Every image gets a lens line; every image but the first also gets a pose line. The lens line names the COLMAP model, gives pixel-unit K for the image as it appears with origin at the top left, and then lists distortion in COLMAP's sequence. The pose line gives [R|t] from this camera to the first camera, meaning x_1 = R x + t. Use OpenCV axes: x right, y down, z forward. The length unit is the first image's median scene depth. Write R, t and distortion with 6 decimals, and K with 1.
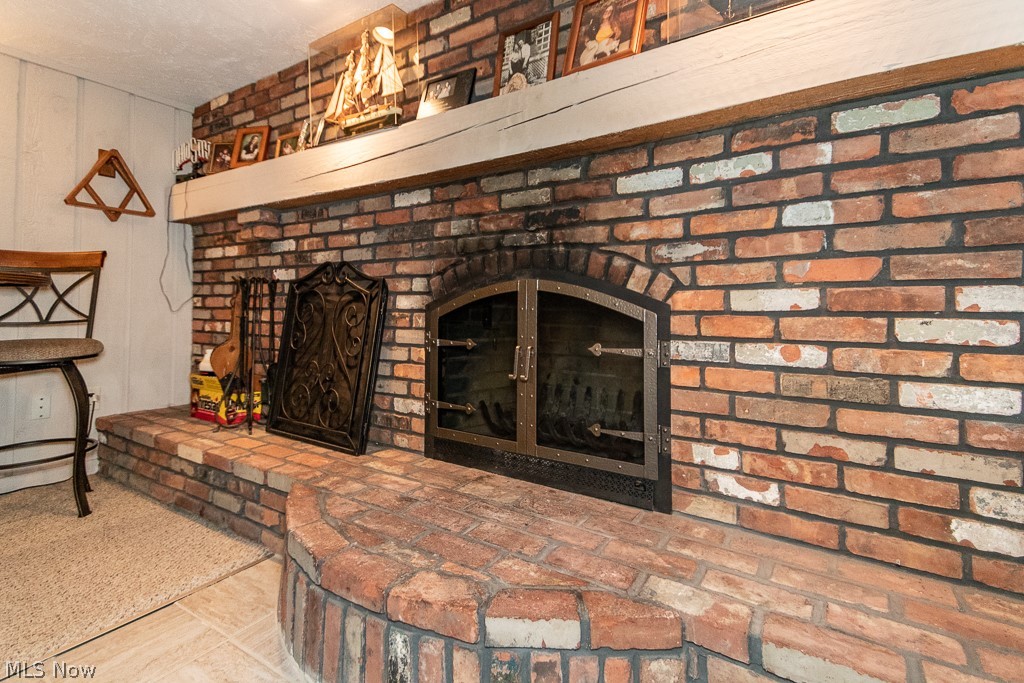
lens RADIAL K [[476.8, 0, 505.6], [0, 476.8, 302.8], [0, 0, 1]] dist [0.041880, 0.000184]
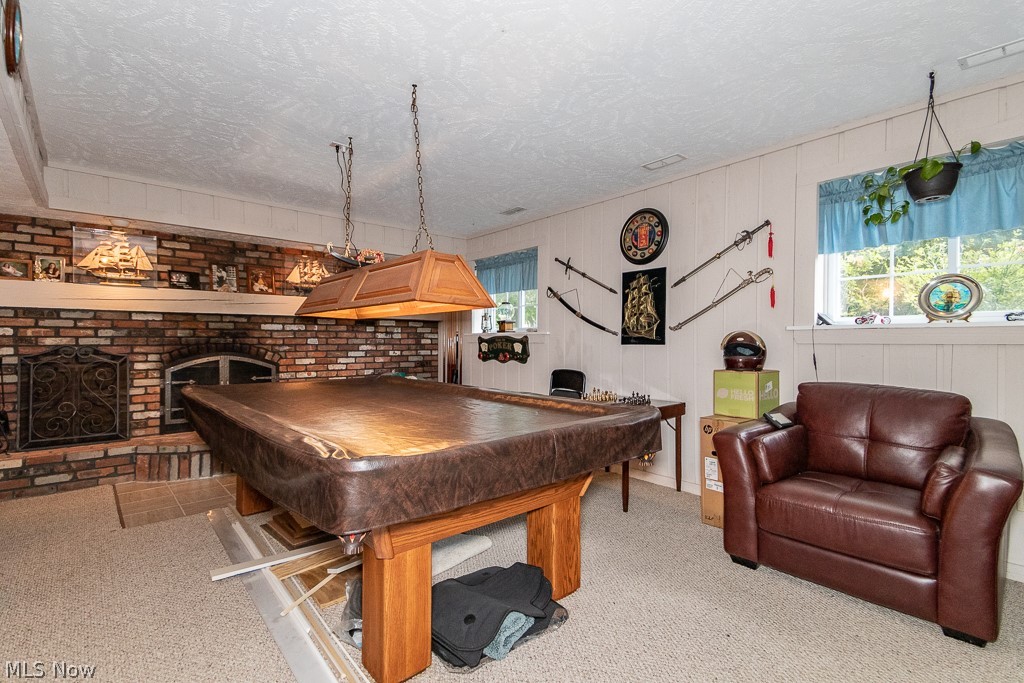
lens RADIAL K [[476.8, 0, 512.7], [0, 476.8, 341.5], [0, 0, 1]] dist [0.041880, 0.000184]
pose [[0.271506, -0.002609, 0.962433, -2.169315], [-0.006764, 0.999966, 0.004619, -0.153447], [-0.962413, -0.007763, 0.271480, -1.348554]]
